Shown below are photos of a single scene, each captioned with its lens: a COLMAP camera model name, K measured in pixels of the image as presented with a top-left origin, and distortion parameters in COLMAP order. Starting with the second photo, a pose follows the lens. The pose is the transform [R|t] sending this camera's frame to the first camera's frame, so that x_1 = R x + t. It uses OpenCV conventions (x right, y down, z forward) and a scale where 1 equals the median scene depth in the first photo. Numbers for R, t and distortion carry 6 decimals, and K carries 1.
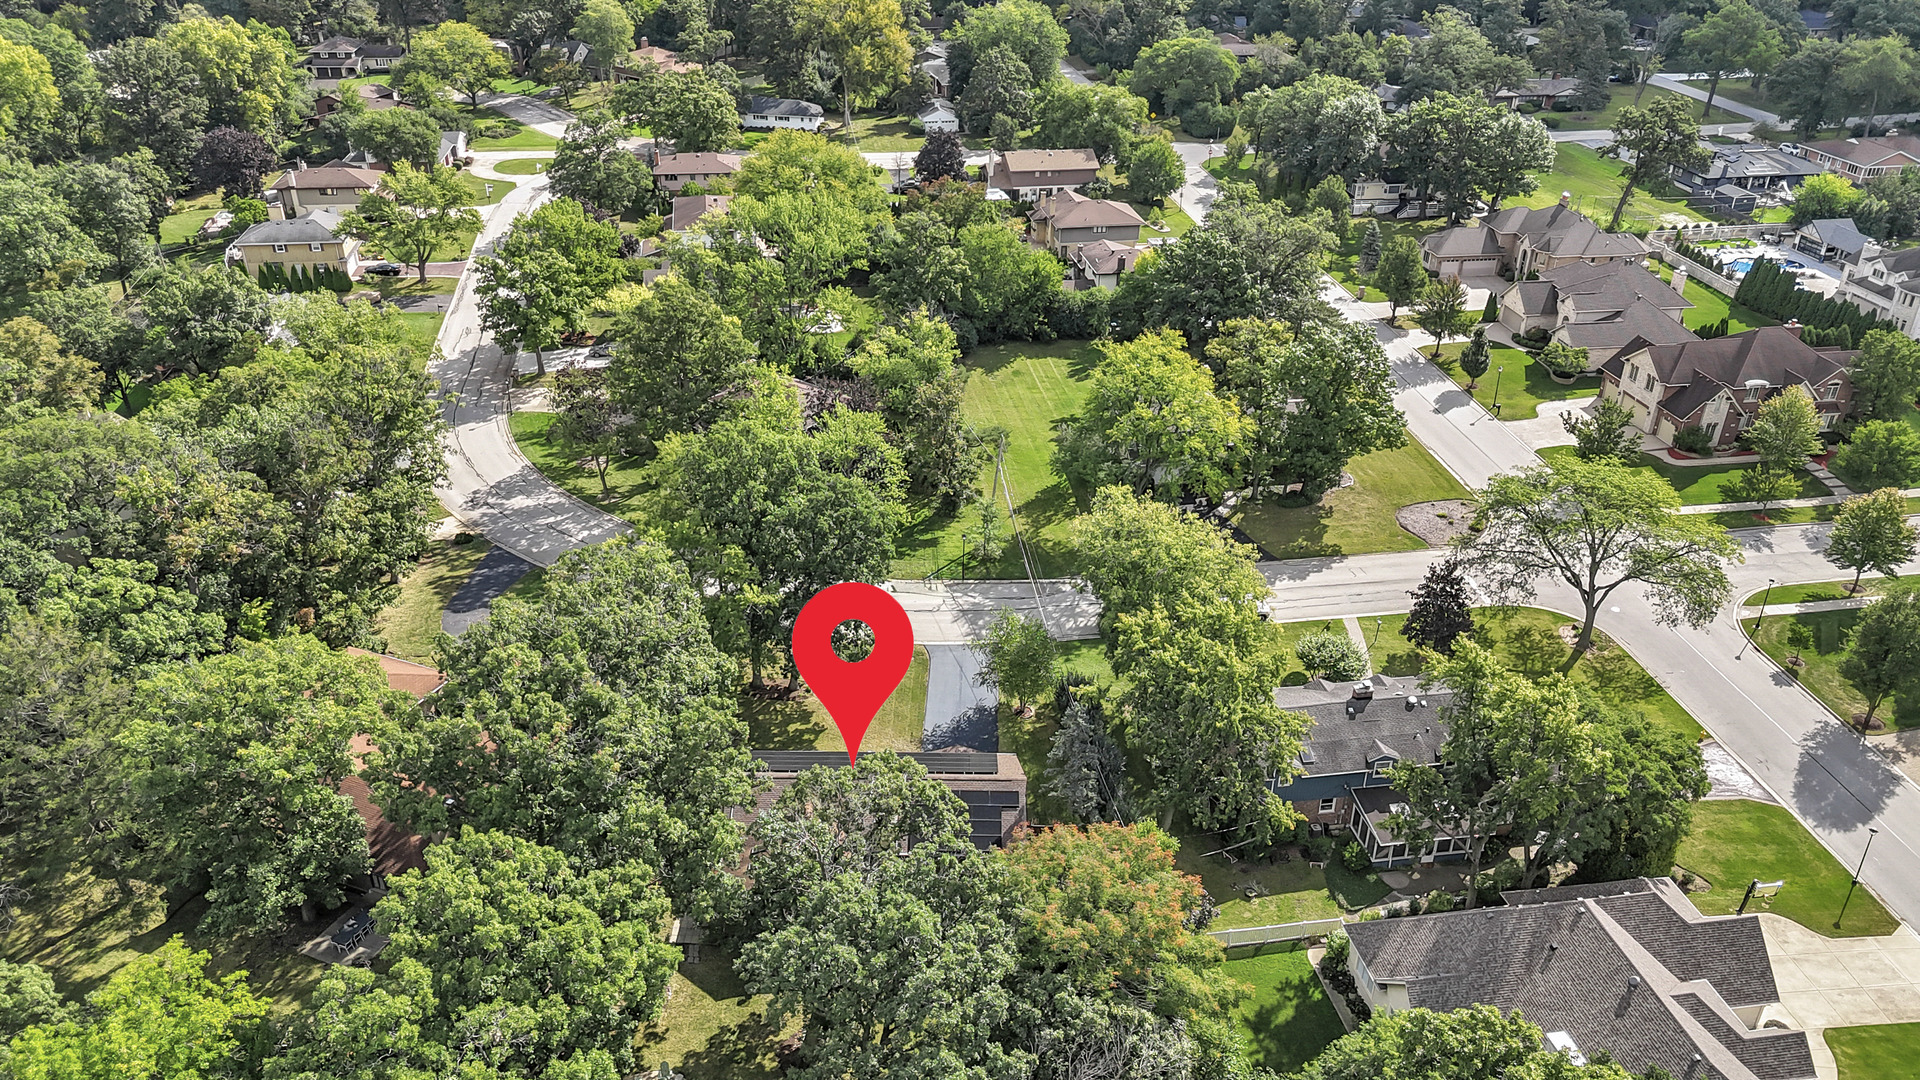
lens RADIAL K [[1387.2, 0, 960.0], [0, 1387.2, 540.0], [0, 0, 1]] dist [0.091640, -0.114004]
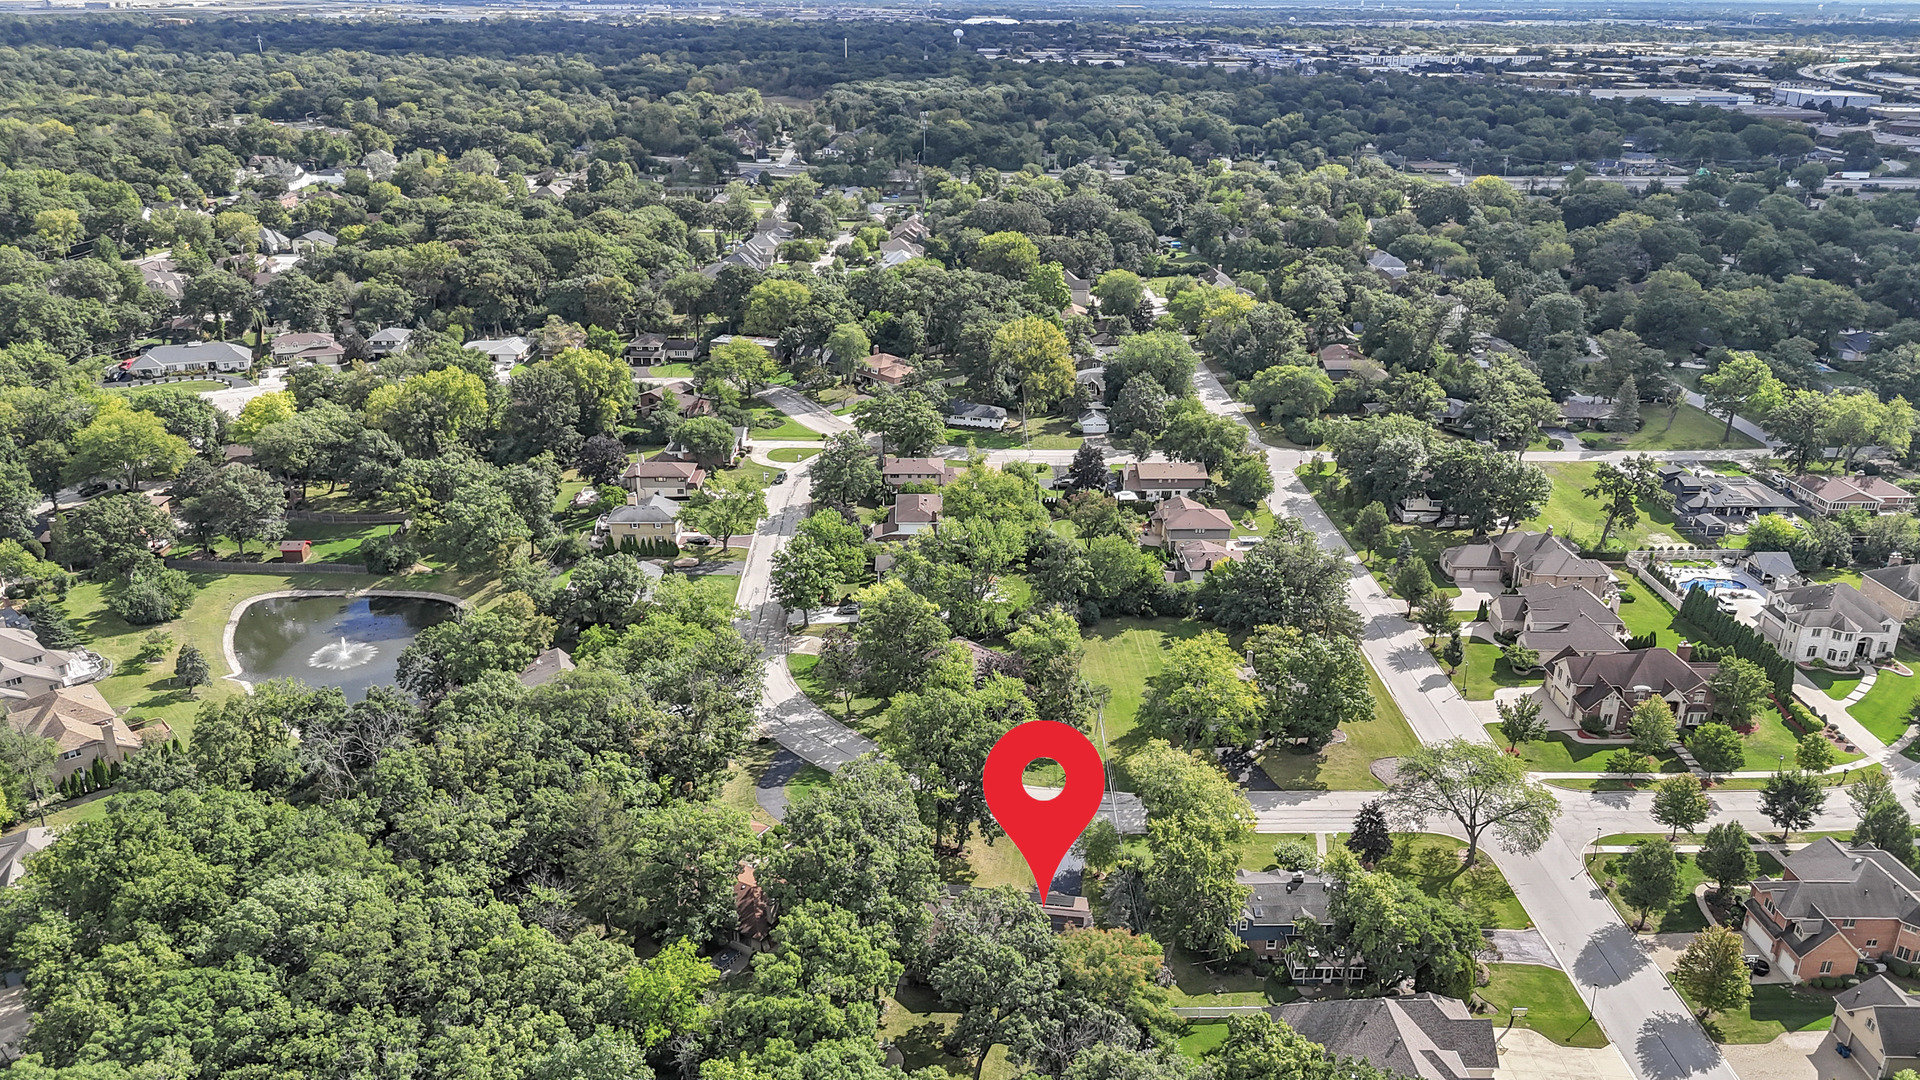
lens RADIAL K [[1387.2, 0, 960.0], [0, 1387.2, 540.0], [0, 0, 1]] dist [0.091640, -0.114004]
pose [[0.990894, 0.046852, -0.126229, 0.055713], [-0.062756, 0.990155, -0.125117, -0.039625], [0.119125, 0.131899, 0.984079, -0.528959]]
